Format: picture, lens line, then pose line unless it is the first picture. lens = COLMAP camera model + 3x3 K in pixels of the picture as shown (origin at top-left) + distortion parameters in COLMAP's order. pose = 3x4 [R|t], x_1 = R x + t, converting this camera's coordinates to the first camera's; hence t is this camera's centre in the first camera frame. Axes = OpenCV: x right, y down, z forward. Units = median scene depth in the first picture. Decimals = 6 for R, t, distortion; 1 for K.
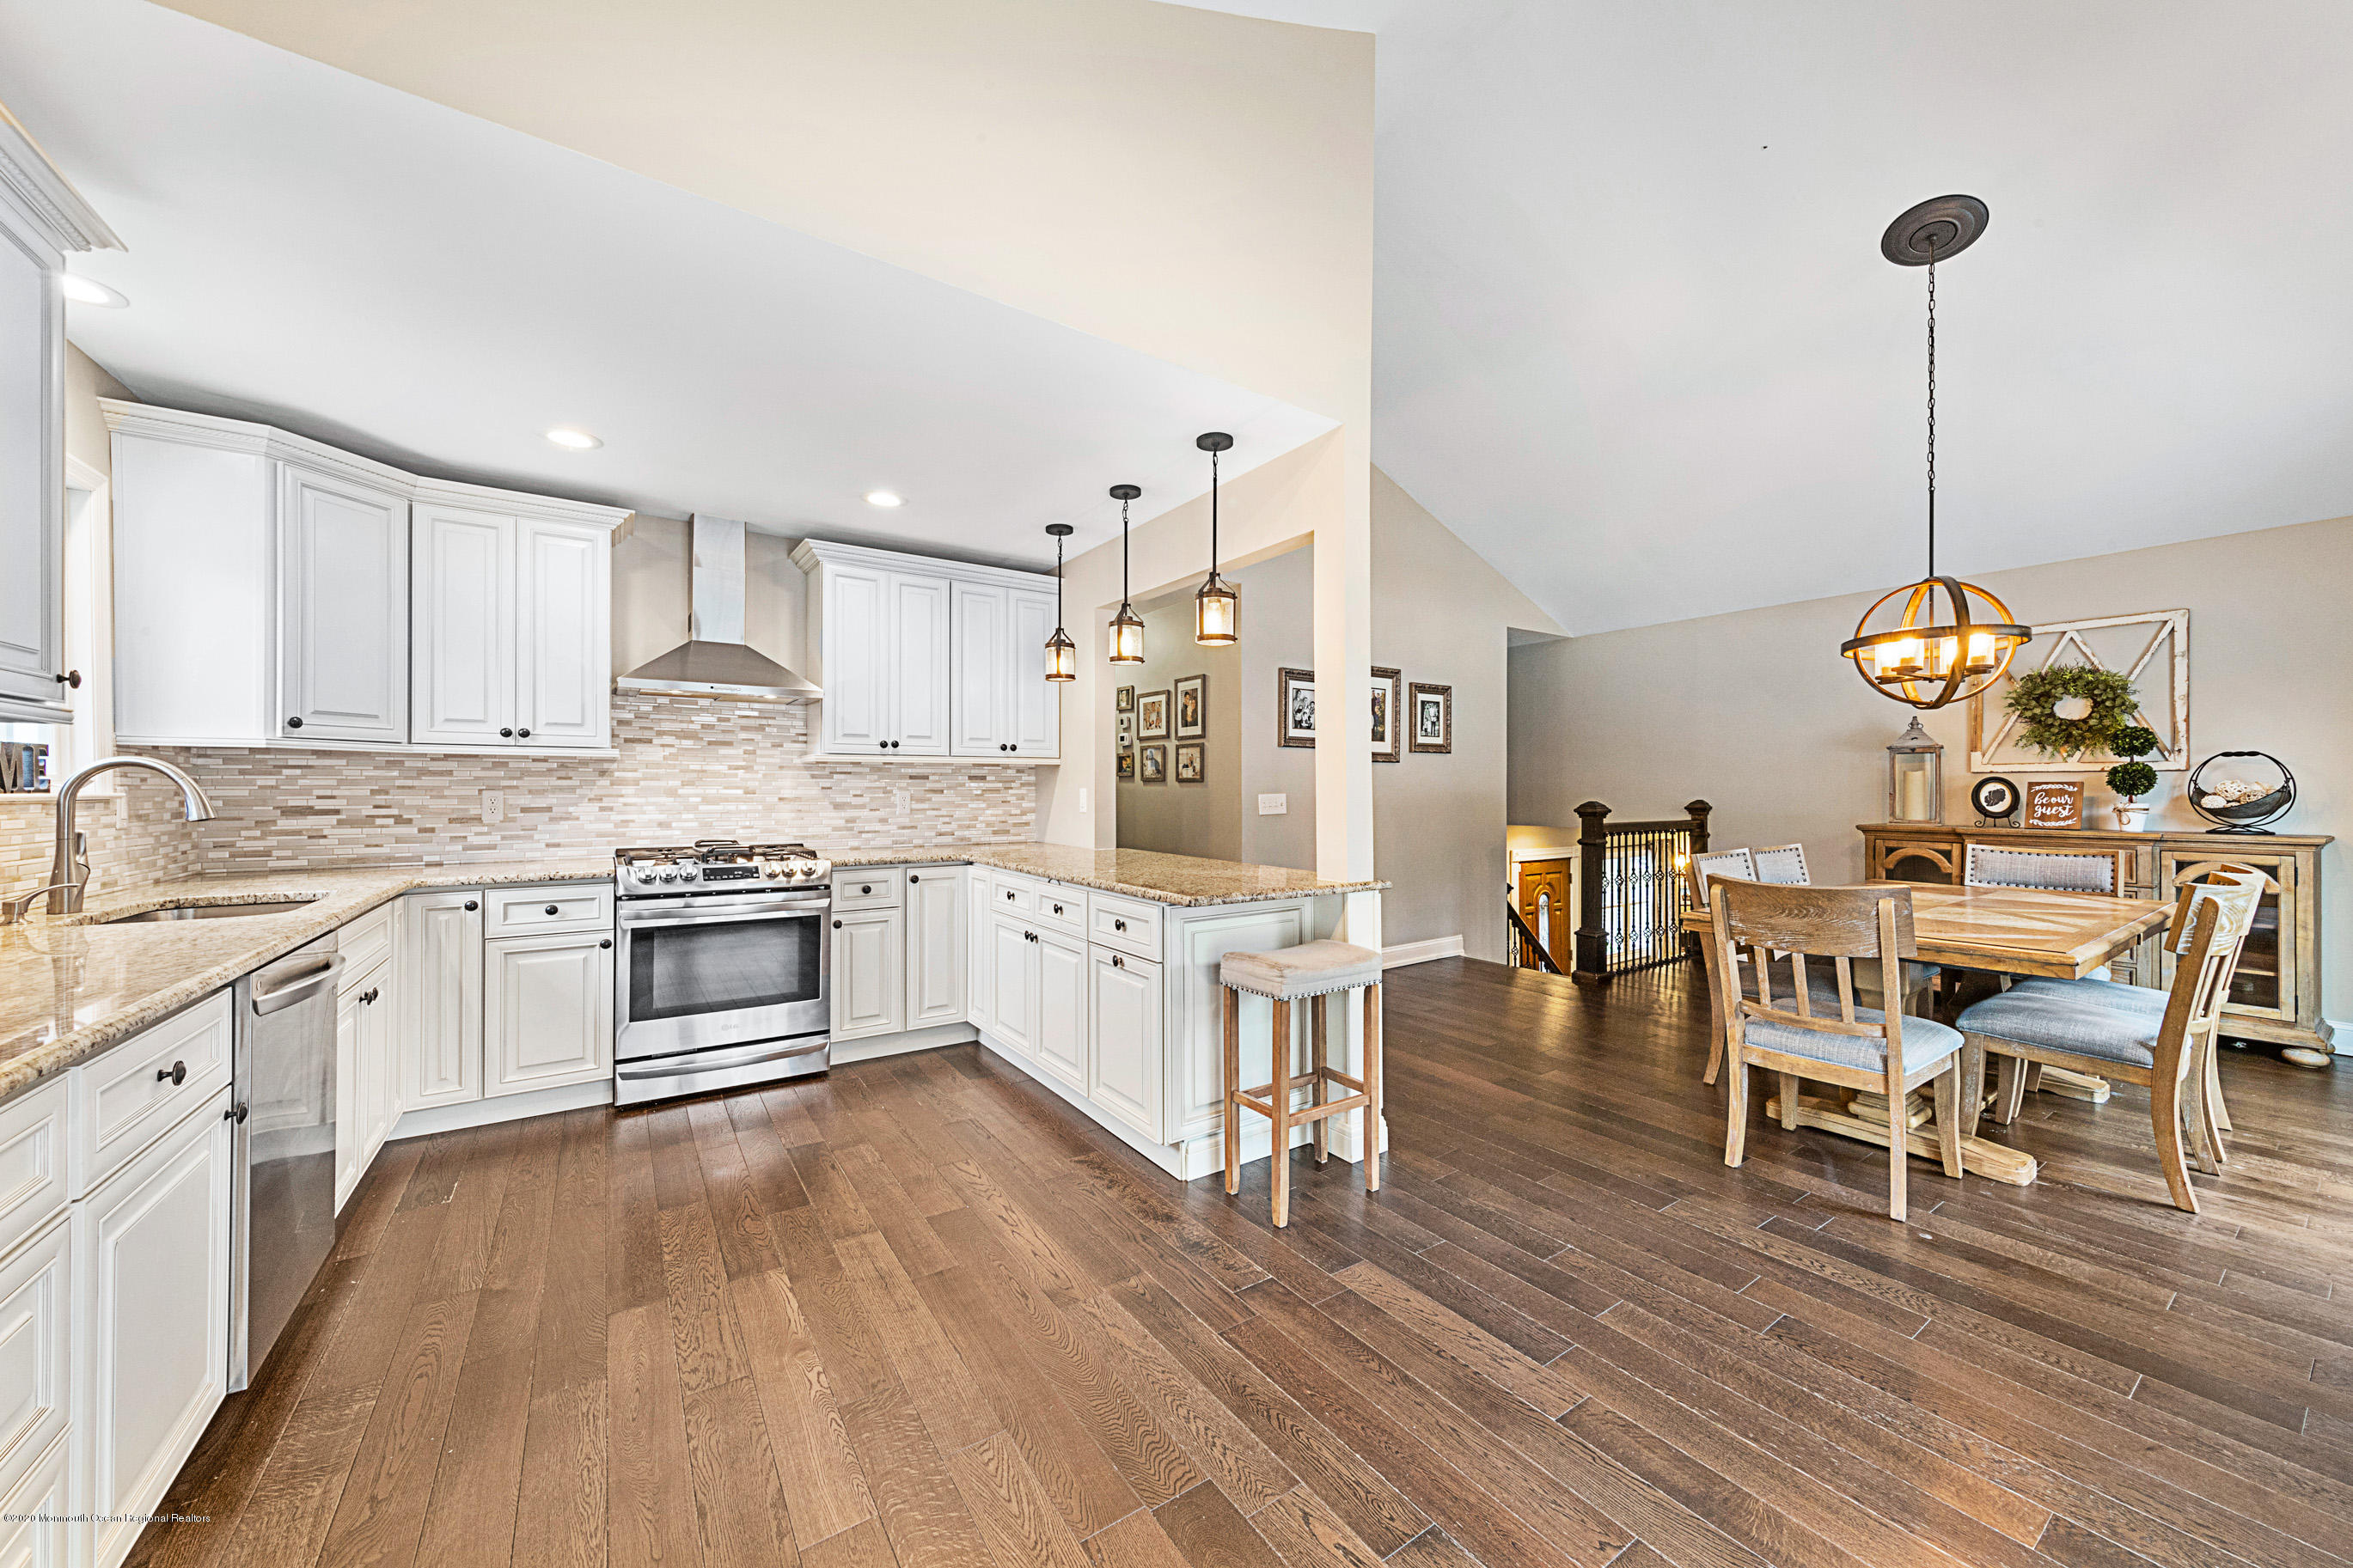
lens RADIAL K [[849.1, 0, 1176.5], [0, 849.1, 784.0], [0, 0, 1]] dist [0.001247, 0.000004]
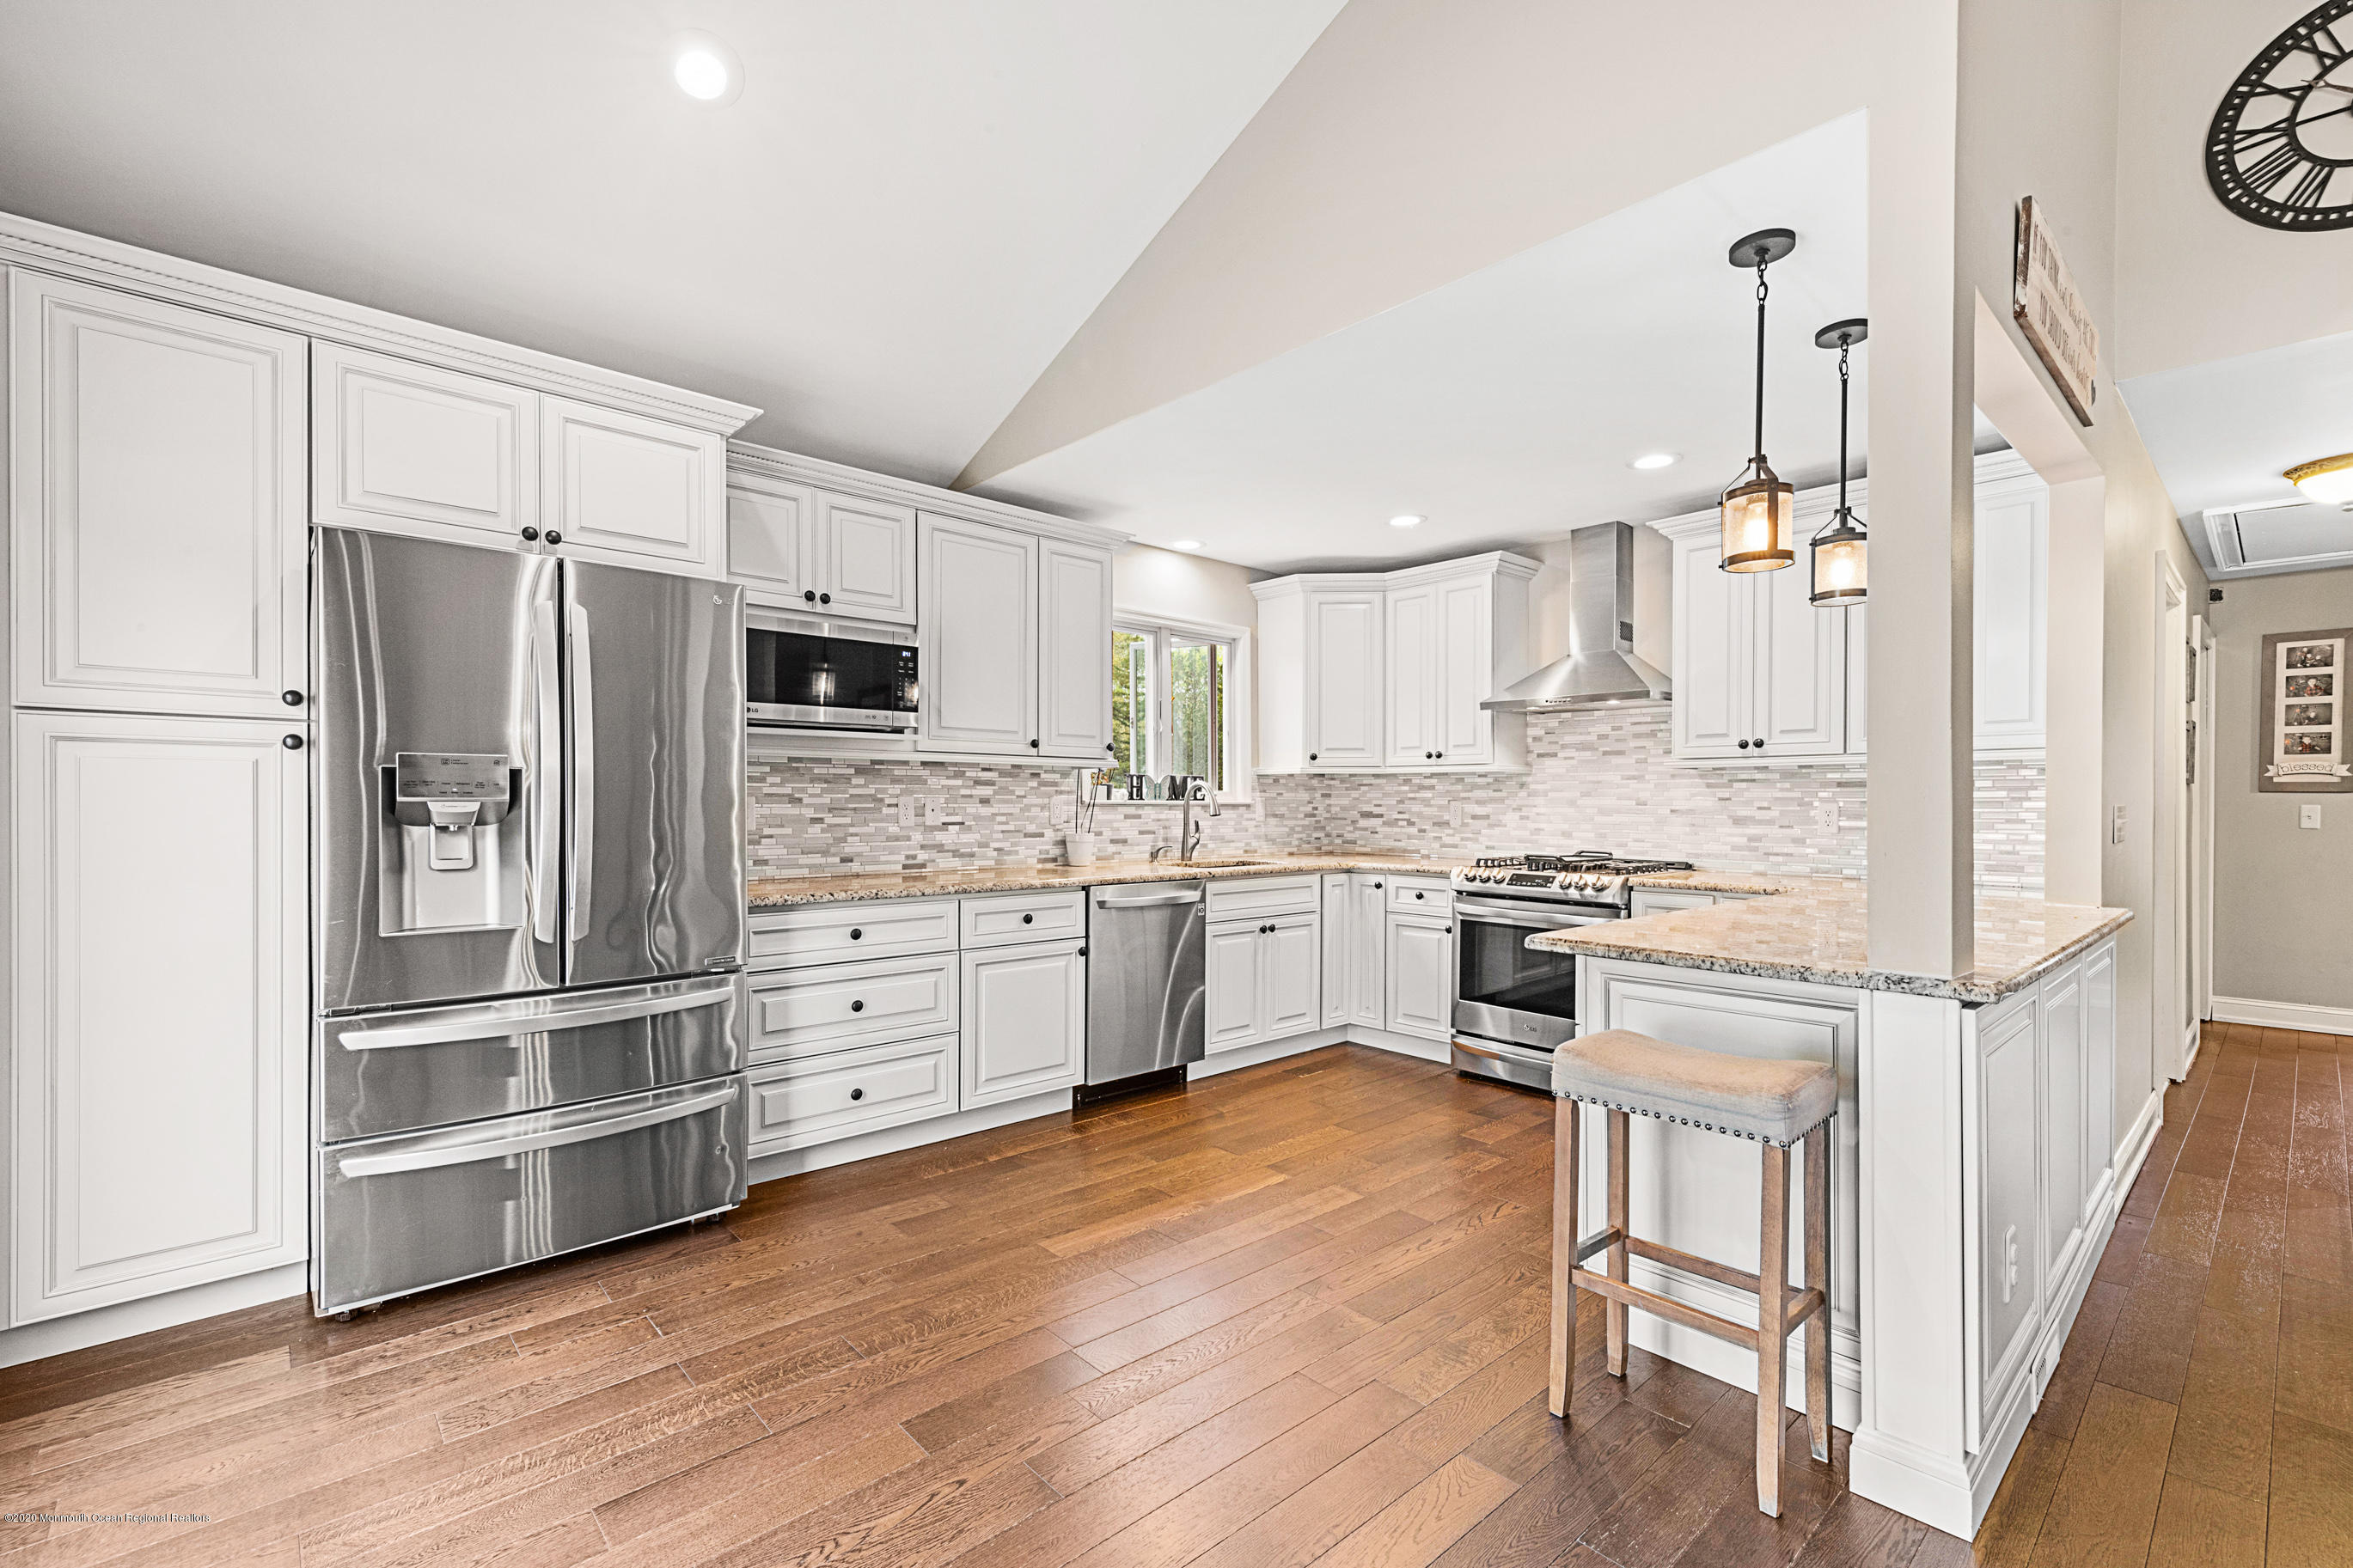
lens RADIAL K [[1027.9, 0, 1193.3], [0, 1027.9, 812.3], [0, 0, 1]] dist [0.000797, -0.000095]
pose [[0.143314, 0.009682, -0.989630, 0.599368], [0.001003, 0.999950, 0.009928, 0.008405], [0.989677, -0.002415, 0.143297, 0.377895]]
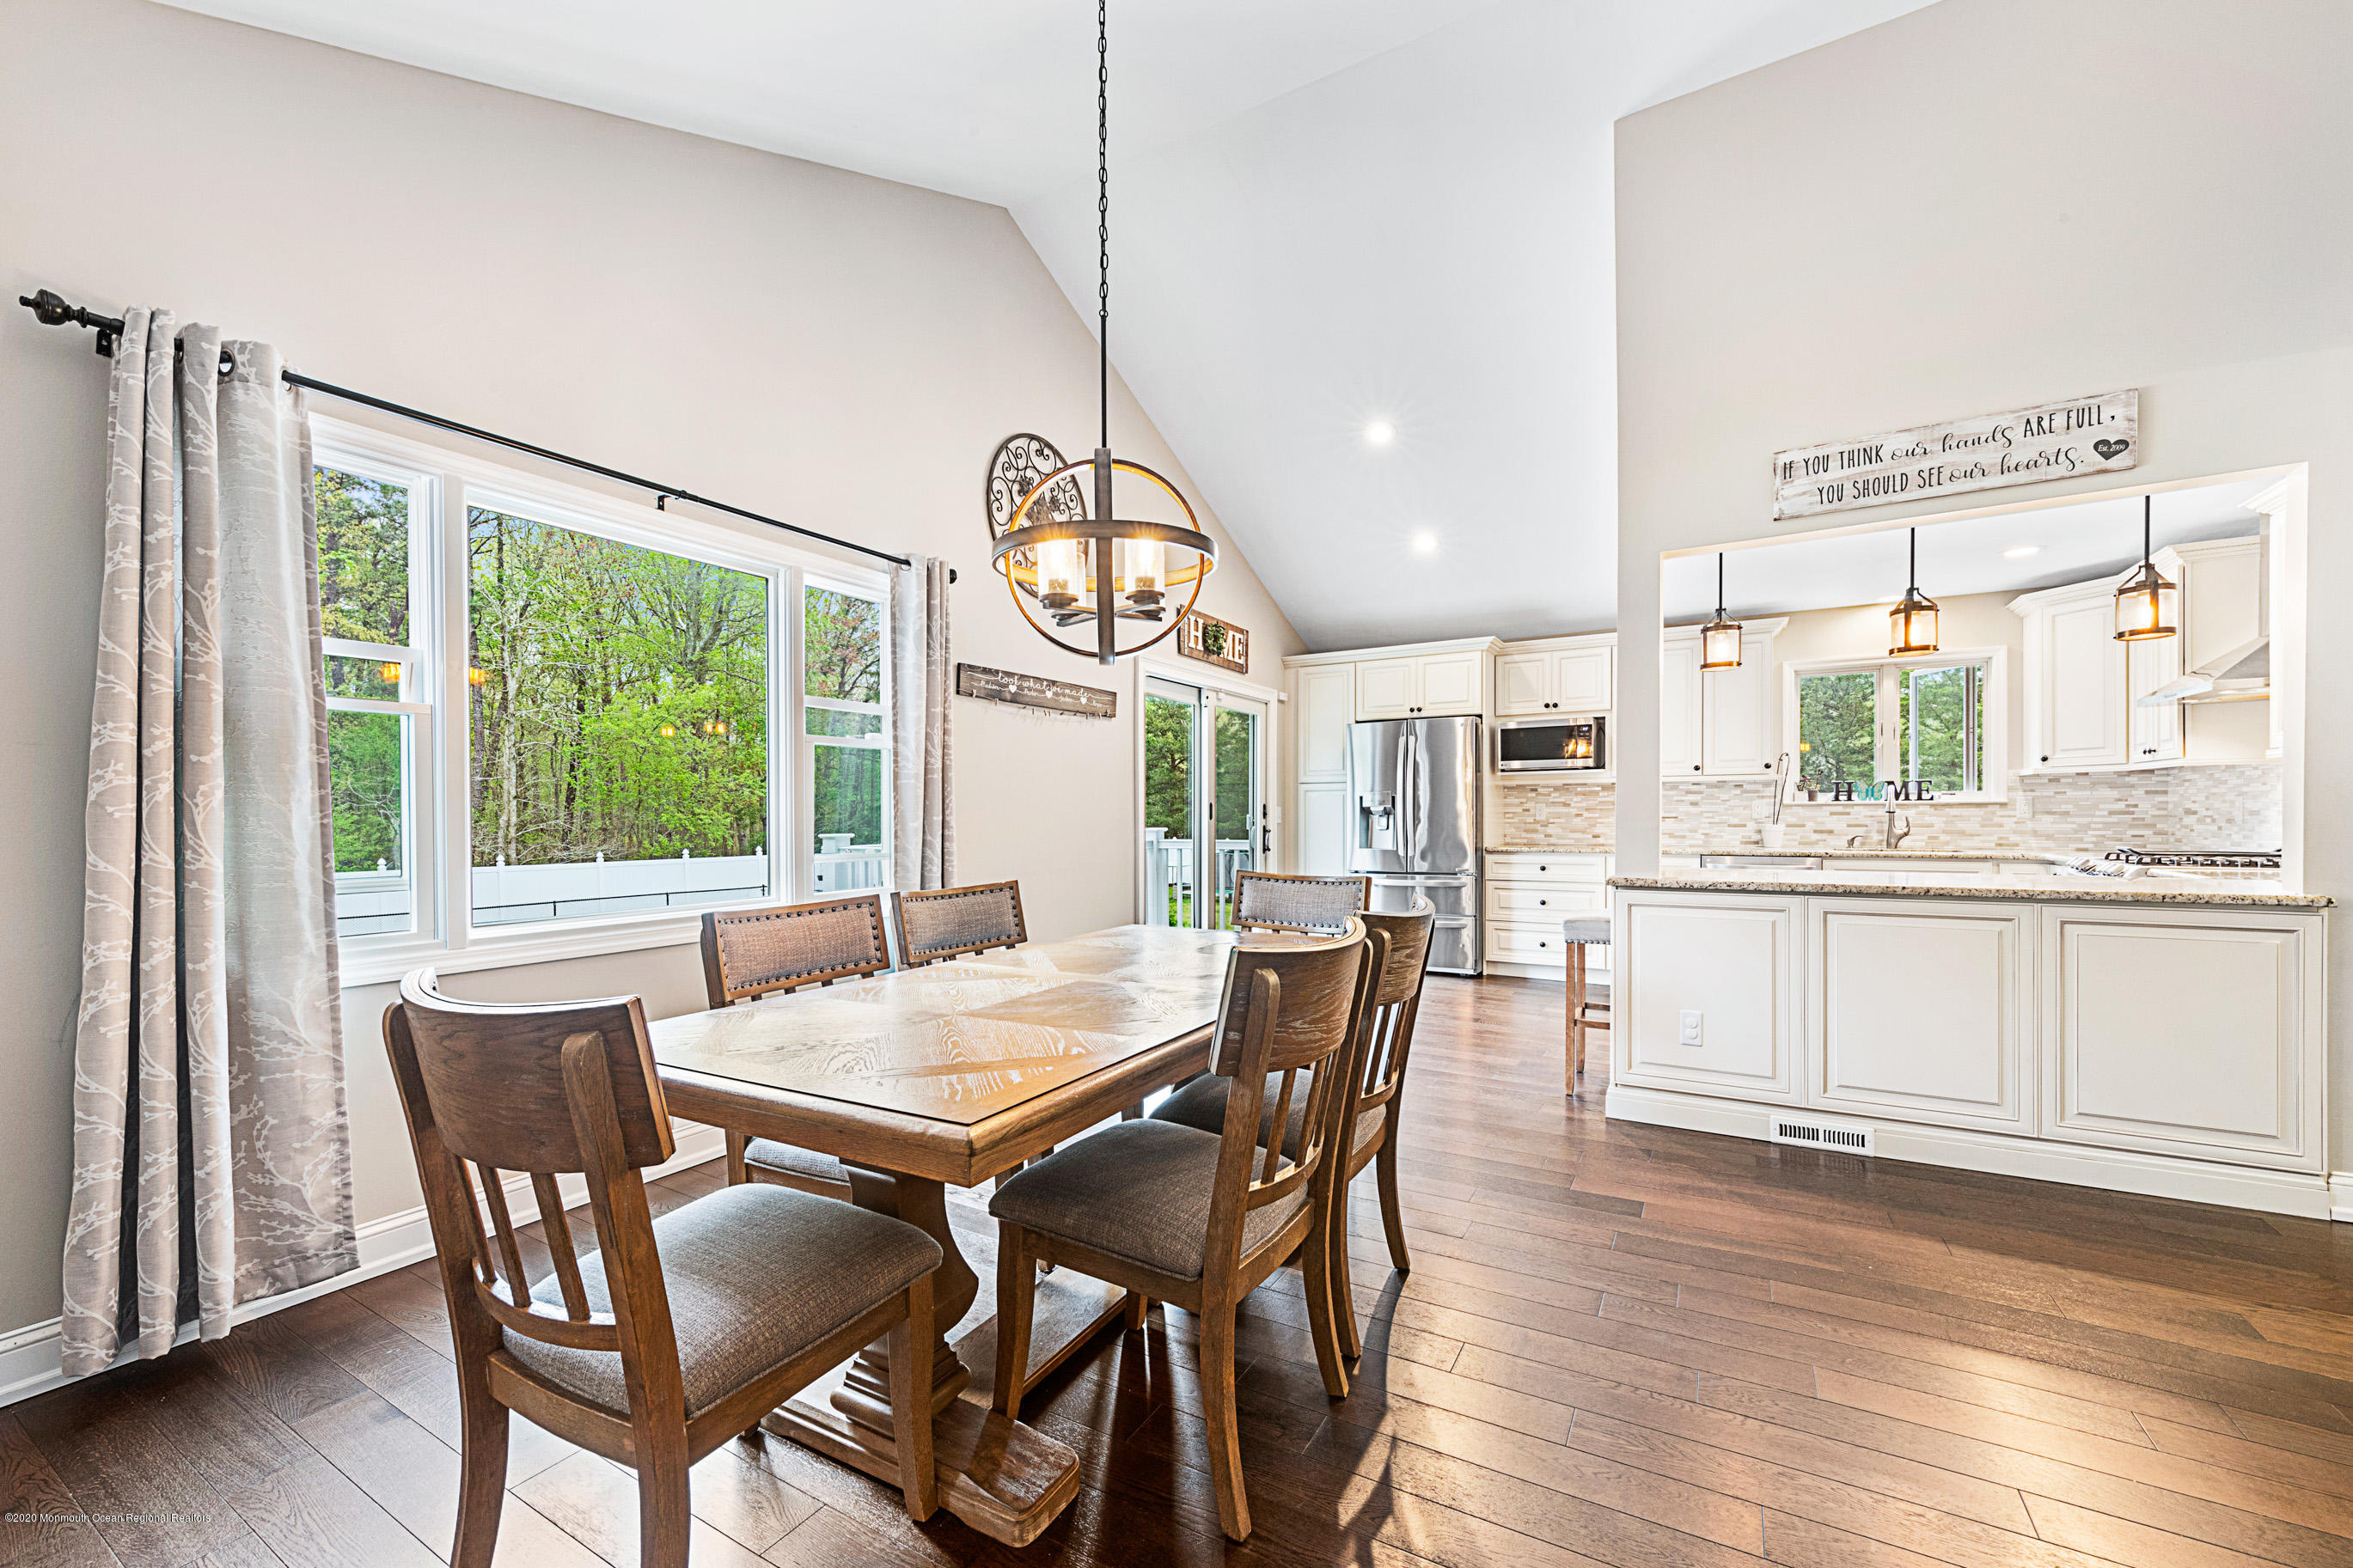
lens RADIAL K [[936.8, 0, 1178.8], [0, 936.8, 818.5], [0, 0, 1]] dist [0.001943, -0.000086]
pose [[-0.900886, 0.007791, -0.433986, 1.004862], [0.007828, 0.999968, 0.001701, 0.023712], [0.433985, -0.001865, -0.900918, 1.444019]]
